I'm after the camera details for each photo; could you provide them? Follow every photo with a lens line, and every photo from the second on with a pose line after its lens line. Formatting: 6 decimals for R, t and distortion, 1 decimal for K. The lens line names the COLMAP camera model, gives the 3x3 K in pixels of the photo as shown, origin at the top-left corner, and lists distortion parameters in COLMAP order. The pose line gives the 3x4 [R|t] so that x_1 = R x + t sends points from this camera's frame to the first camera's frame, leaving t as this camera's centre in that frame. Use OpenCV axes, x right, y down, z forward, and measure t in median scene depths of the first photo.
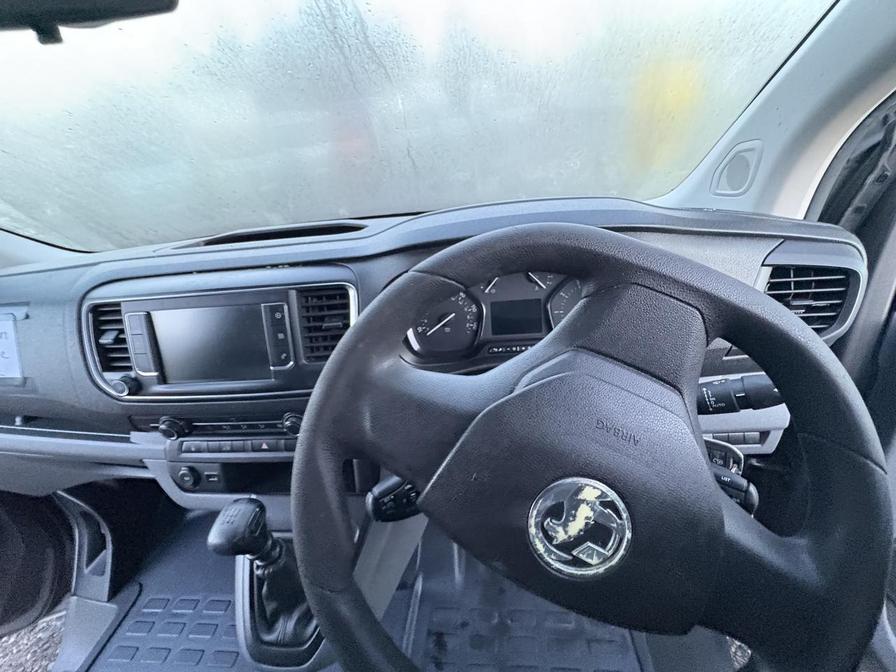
lens RADIAL K [[360.1, 0, 448.7], [0, 360.1, 337.0], [0, 0, 1]] dist [0.003323, 0.000527]
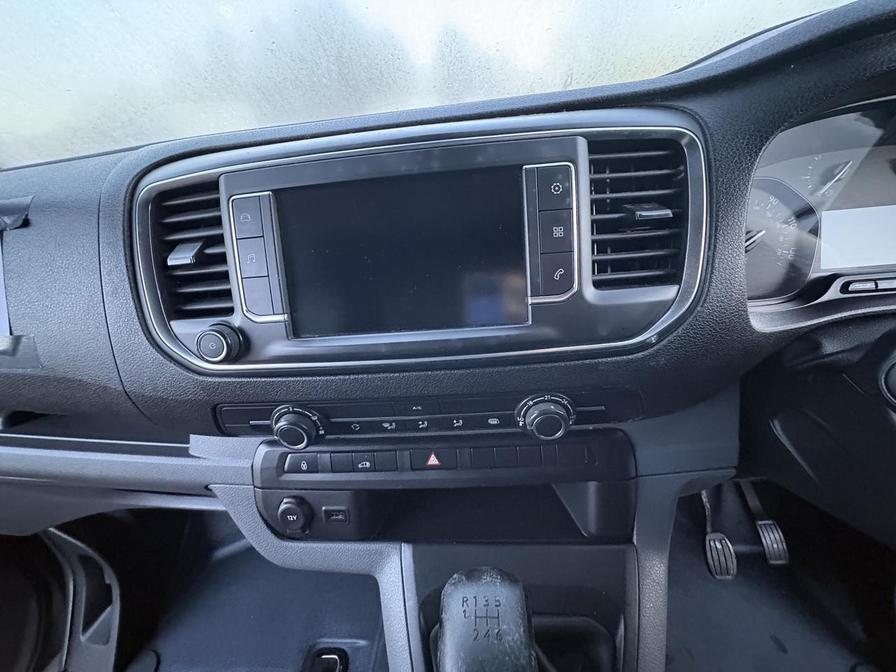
lens RADIAL K [[360.1, 0, 448.7], [0, 360.1, 337.0], [0, 0, 1]] dist [0.003323, 0.000527]
pose [[0.999758, -0.002122, 0.021909, -0.550878], [0.002983, 0.999222, -0.039332, 0.140489], [-0.021809, 0.039388, 0.998986, 0.454387]]
